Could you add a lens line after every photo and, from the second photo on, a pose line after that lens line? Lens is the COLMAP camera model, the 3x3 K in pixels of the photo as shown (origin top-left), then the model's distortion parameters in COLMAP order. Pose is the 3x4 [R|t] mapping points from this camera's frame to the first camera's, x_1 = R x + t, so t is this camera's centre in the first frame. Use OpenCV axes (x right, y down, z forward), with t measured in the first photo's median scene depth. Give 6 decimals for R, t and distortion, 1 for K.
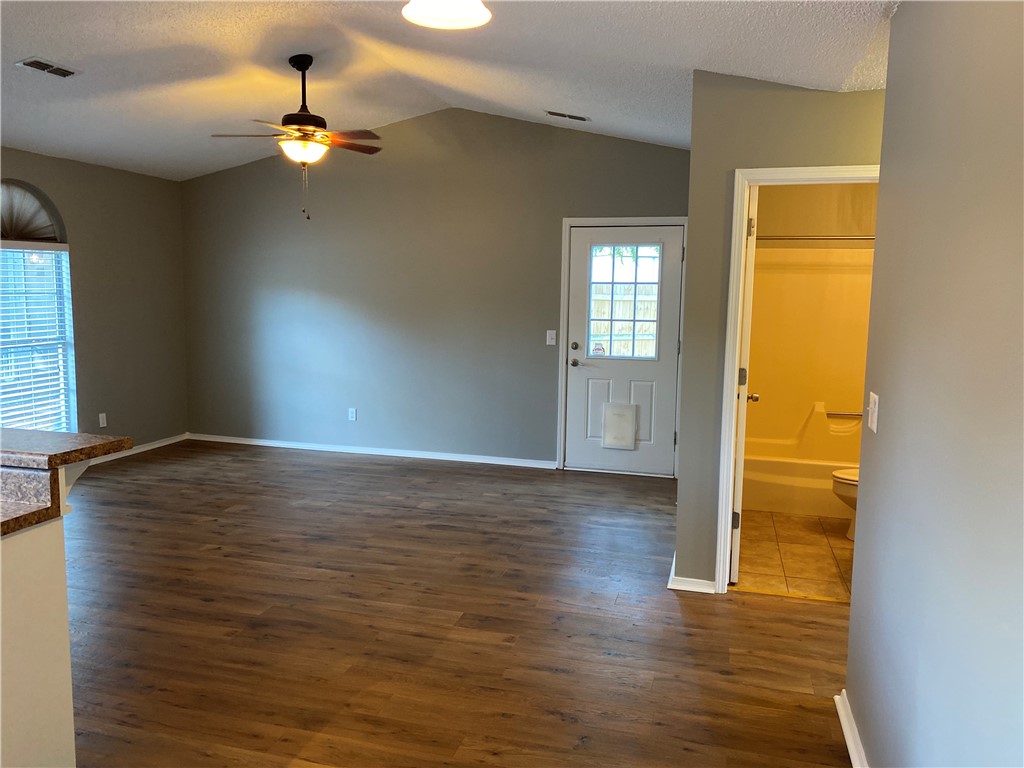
lens RADIAL K [[787.8, 0, 512.0], [0, 787.8, 384.0], [0, 0, 1]] dist [0.014911, -0.010781]
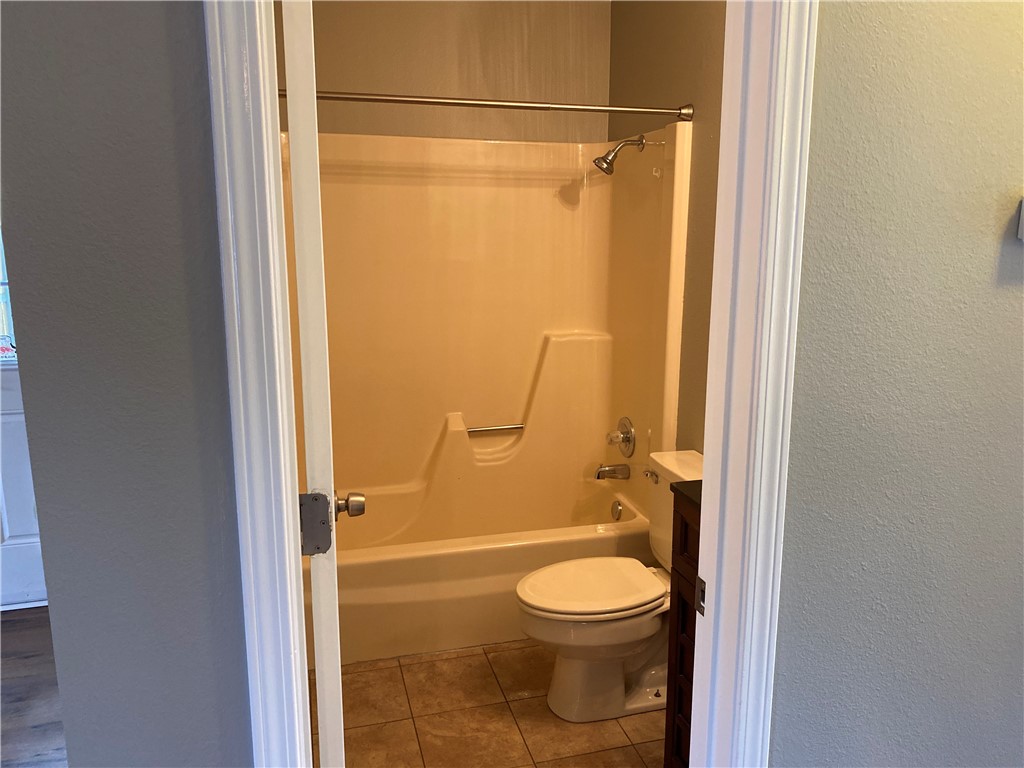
lens RADIAL K [[787.8, 0, 512.0], [0, 787.8, 384.0], [0, 0, 1]] dist [0.014911, -0.010781]
pose [[0.859564, -0.116113, 0.497662, 0.171198], [0.073810, 0.991842, 0.103928, -0.057907], [-0.505669, -0.052601, 0.861122, 0.570541]]
